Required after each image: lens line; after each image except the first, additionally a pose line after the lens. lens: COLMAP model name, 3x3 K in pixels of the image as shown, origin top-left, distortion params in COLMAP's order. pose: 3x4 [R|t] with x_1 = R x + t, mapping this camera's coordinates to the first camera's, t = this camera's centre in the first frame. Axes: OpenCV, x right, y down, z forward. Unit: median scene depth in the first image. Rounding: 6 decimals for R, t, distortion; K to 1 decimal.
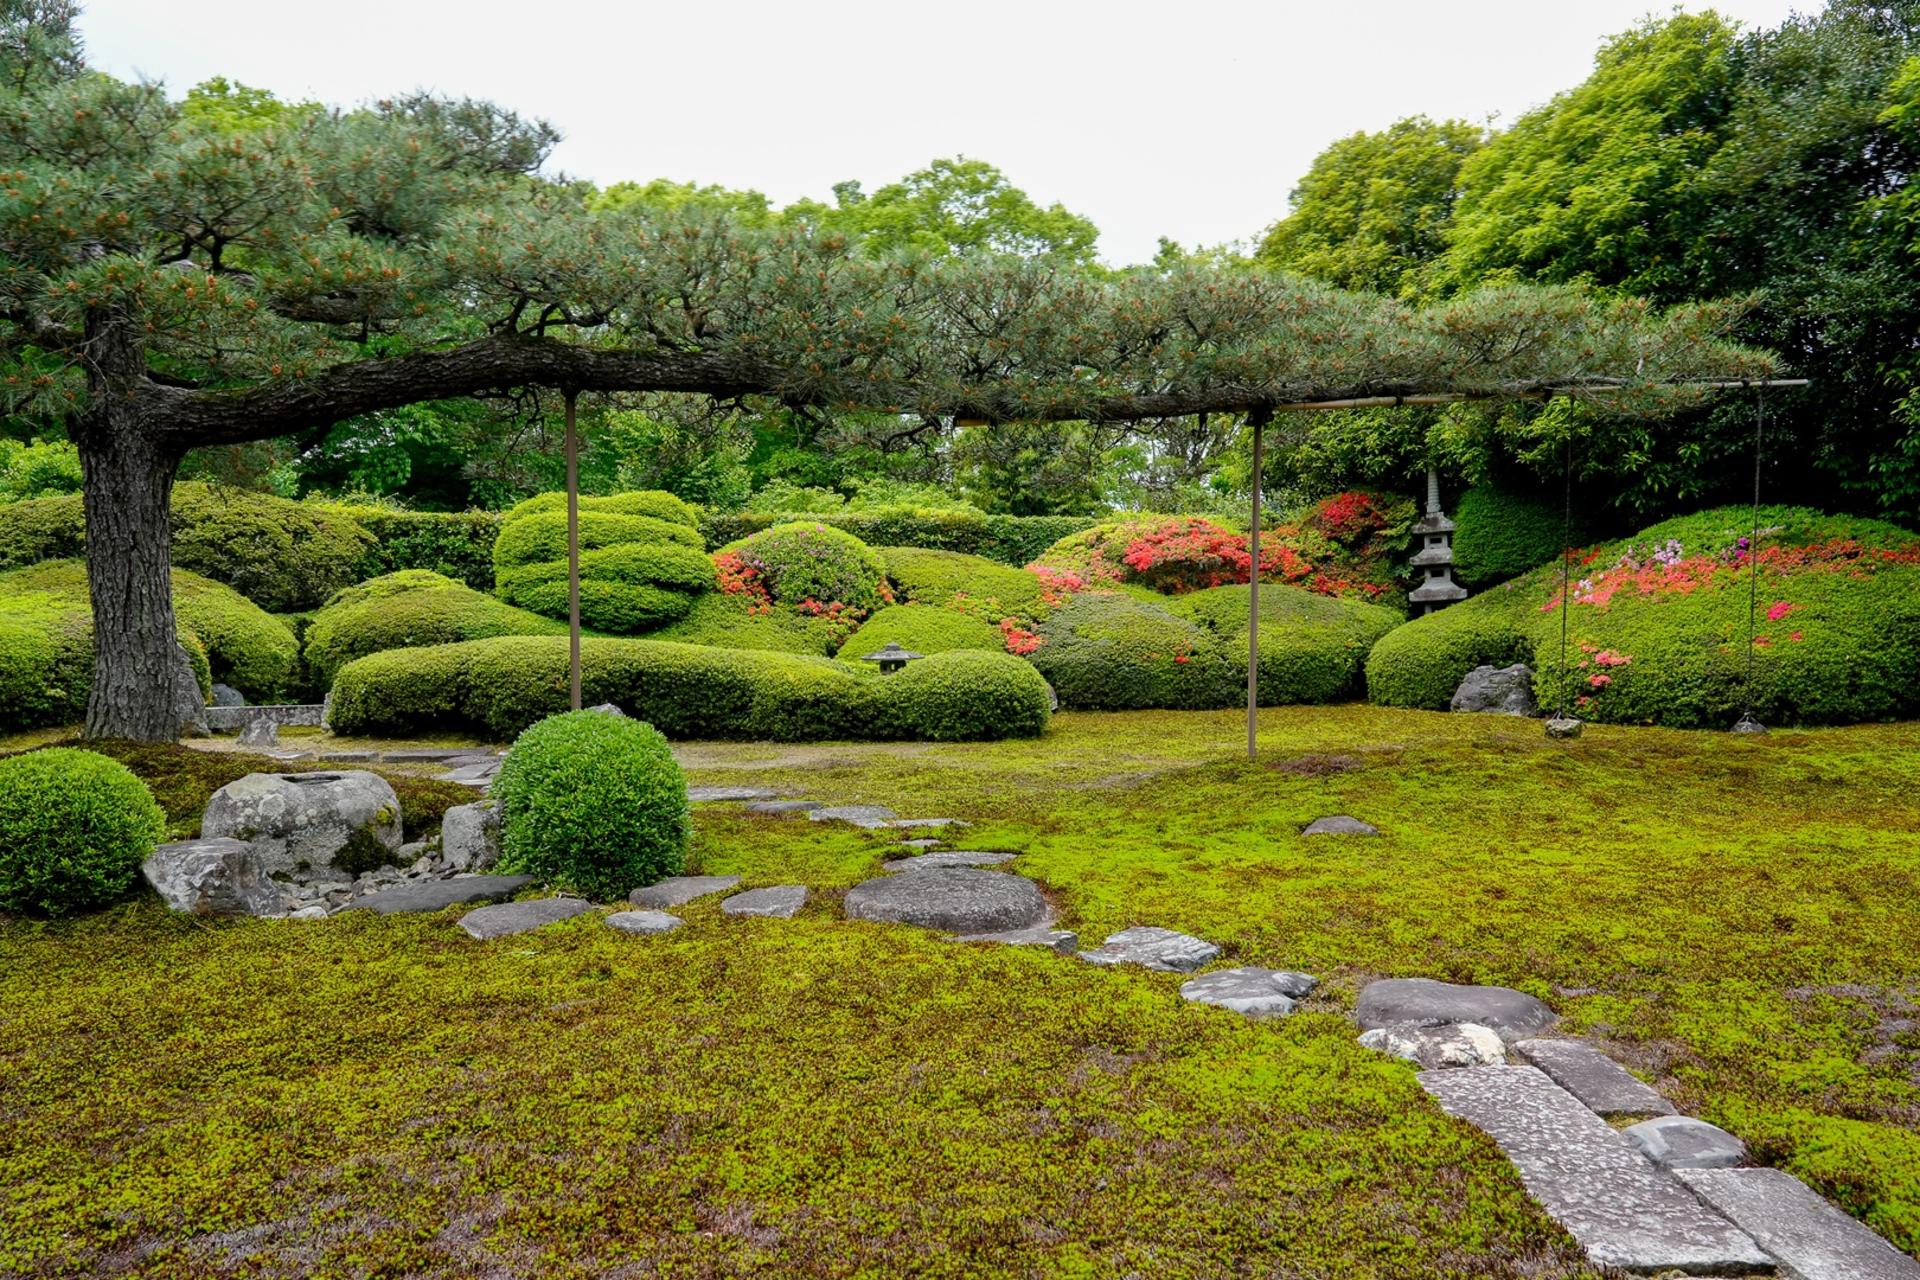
lens RADIAL K [[1268.9, 0, 957.1], [0, 1268.9, 624.4], [0, 0, 1]] dist [-0.012281, 0.001732]
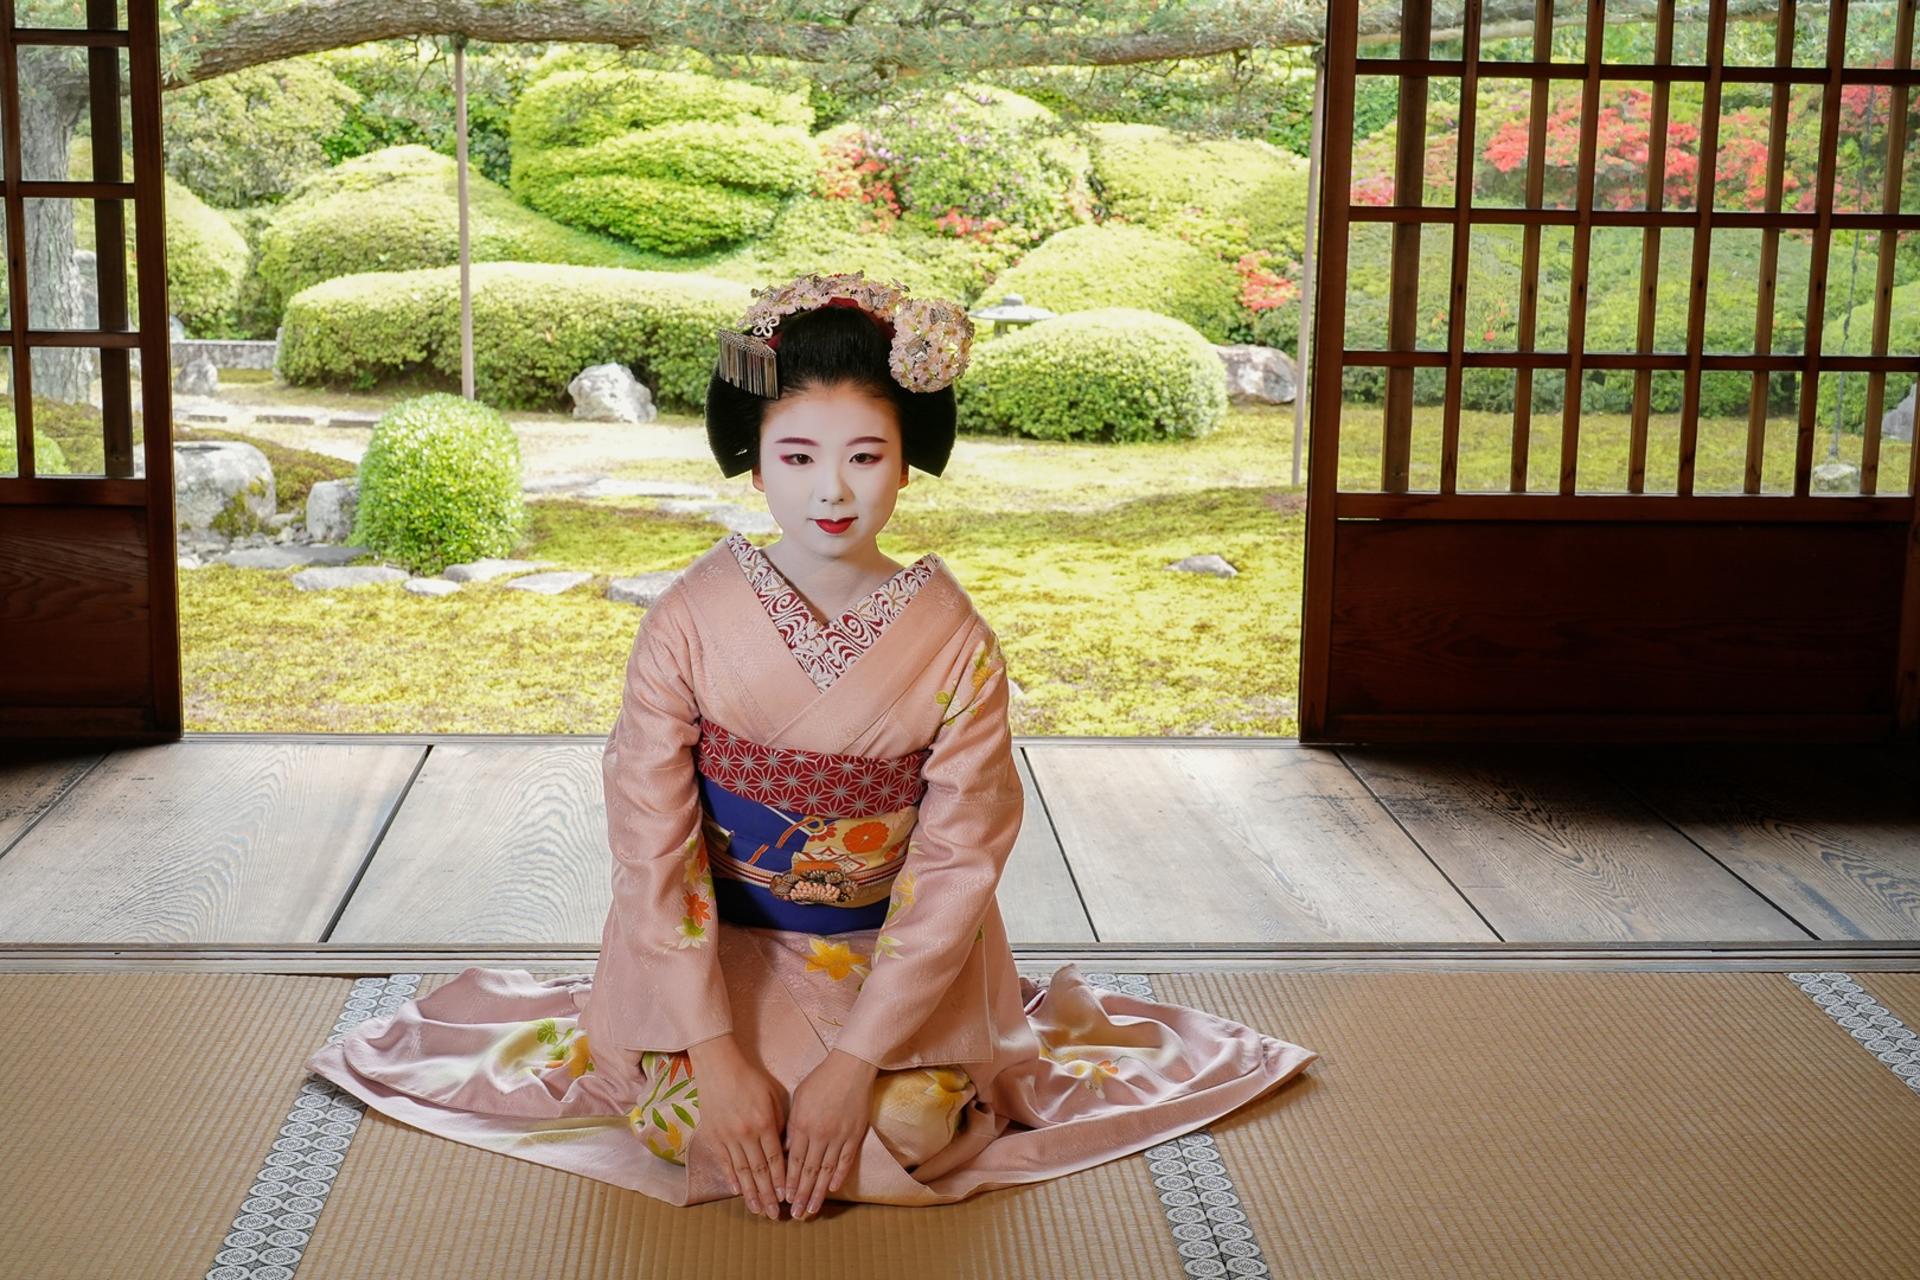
lens RADIAL K [[2631.7, 0, 957.0], [0, 2631.7, 651.3], [0, 0, 1]] dist [-0.013171, 0.000000]
pose [[0.967045, 0.078739, -0.242123, 0.311248], [-0.032862, 0.981624, 0.187974, -0.069581], [0.252475, -0.173823, 0.951862, -0.460280]]
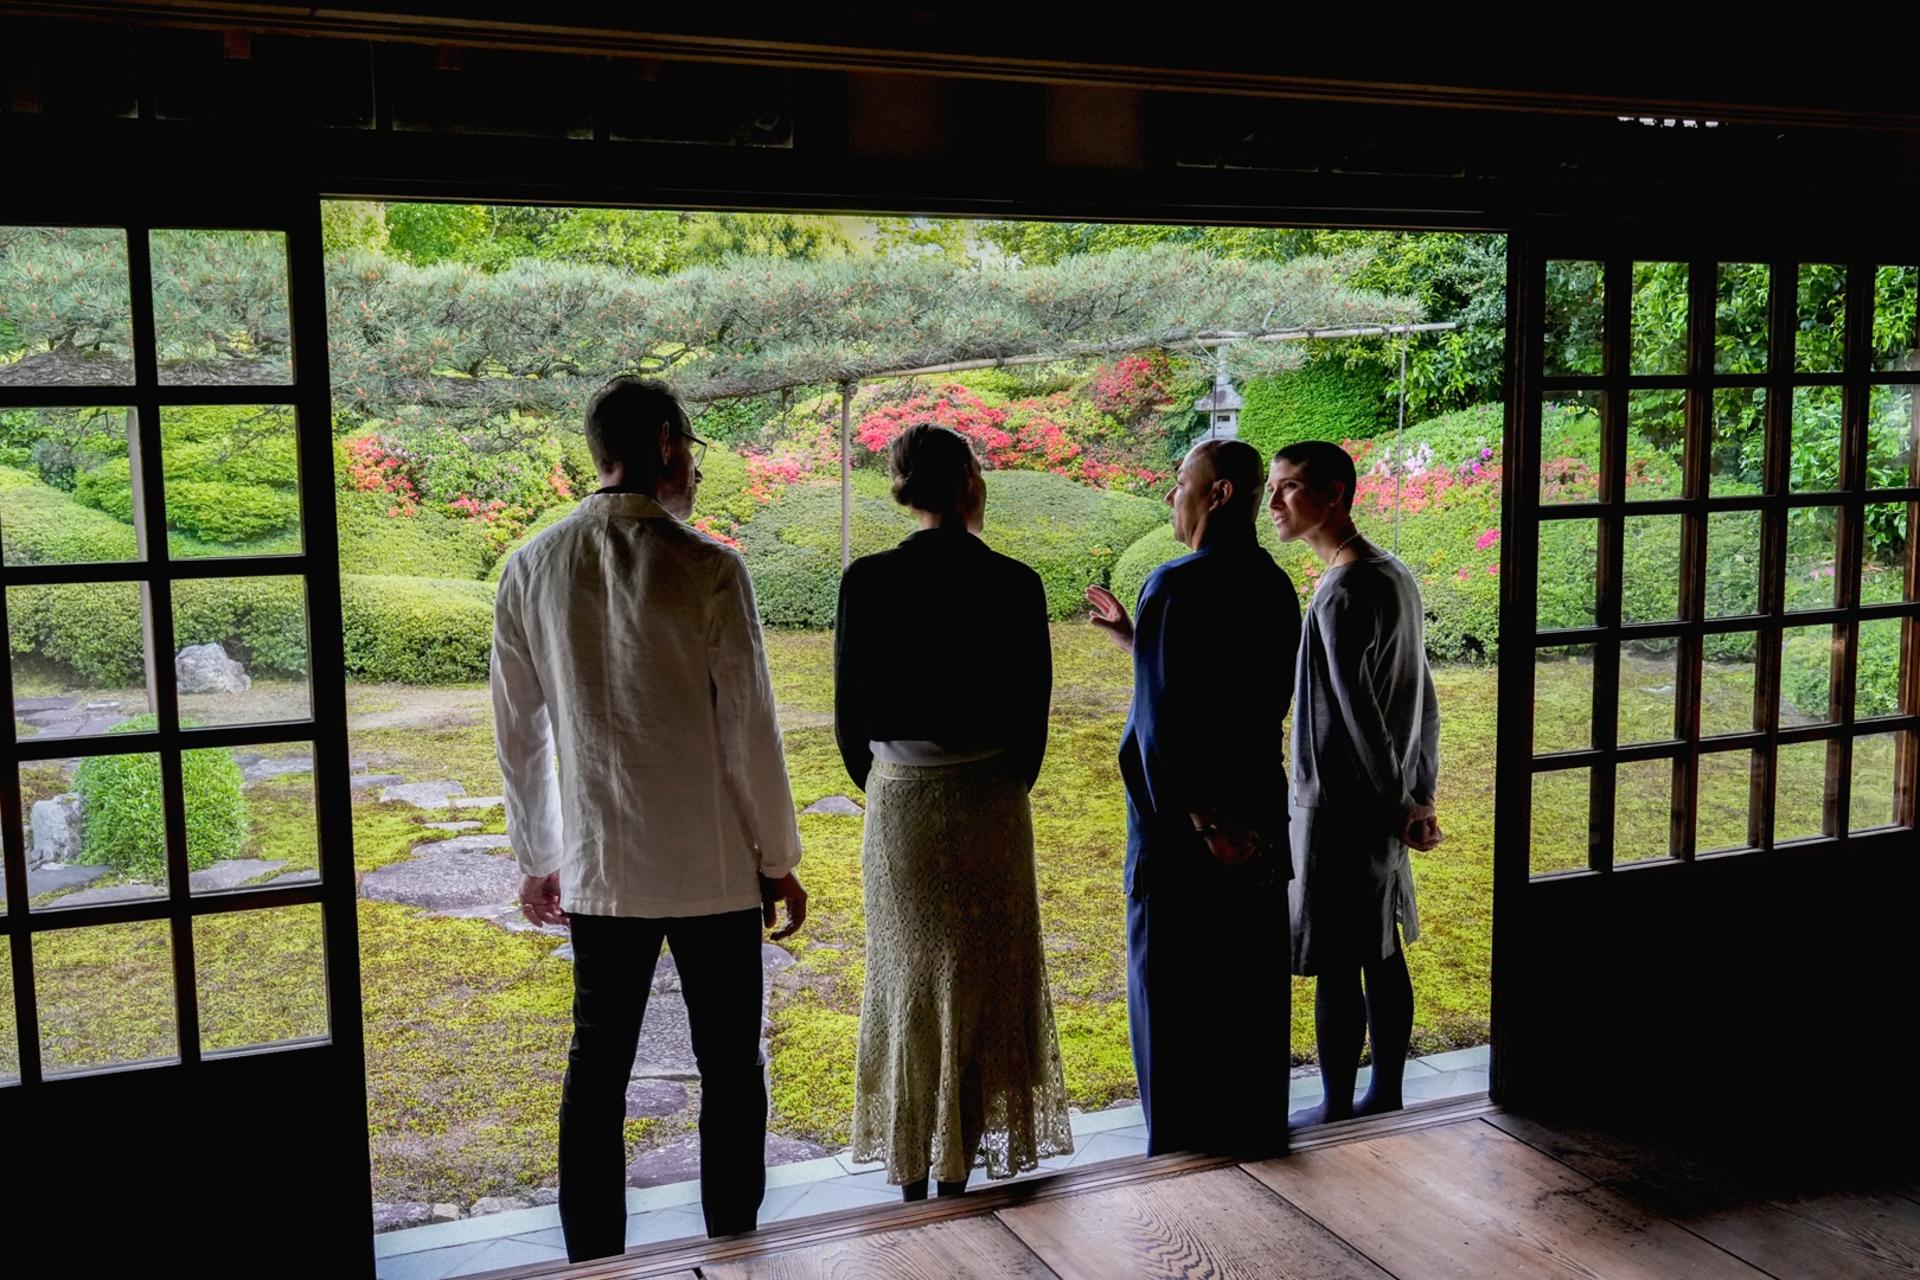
lens RADIAL K [[1888.6, 0, 927.7], [0, 1888.6, 642.6], [0, 0, 1]] dist [0.019234, 0.000000]
pose [[0.997966, -0.005582, 0.063507, 0.144733], [-0.002275, 0.992405, 0.122993, -0.103350], [-0.063711, -0.122887, 0.990374, -0.357000]]
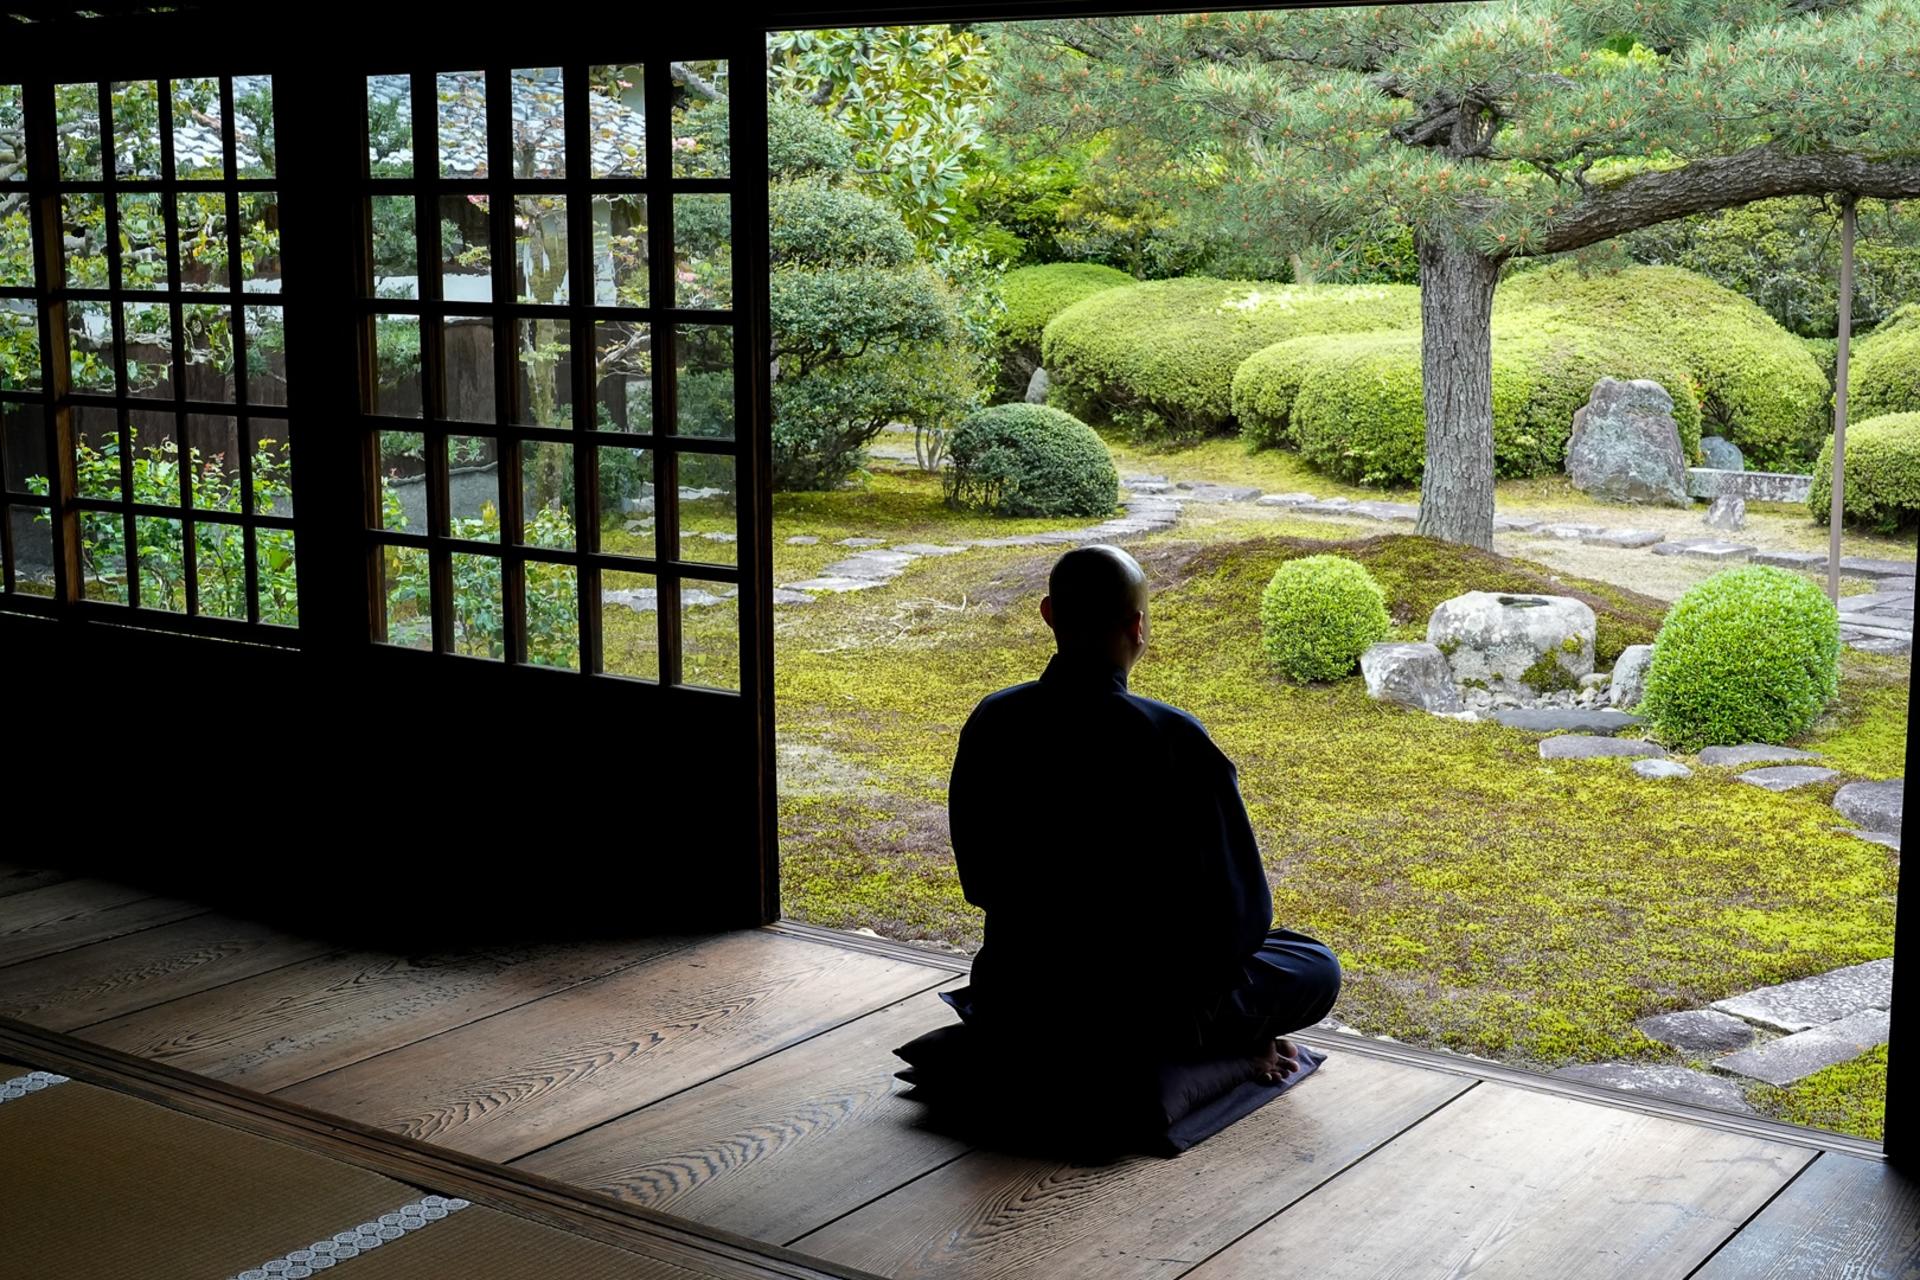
lens RADIAL K [[2631.7, 0, 967.2], [0, 2631.7, 644.8], [0, 0, 1]] dist [-0.013171, 0.000000]
pose [[0.588444, 0.146062, -0.795236, 0.479781], [-0.013215, 0.985154, 0.171166, -0.105376], [0.808430, -0.090212, 0.581638, -0.337211]]
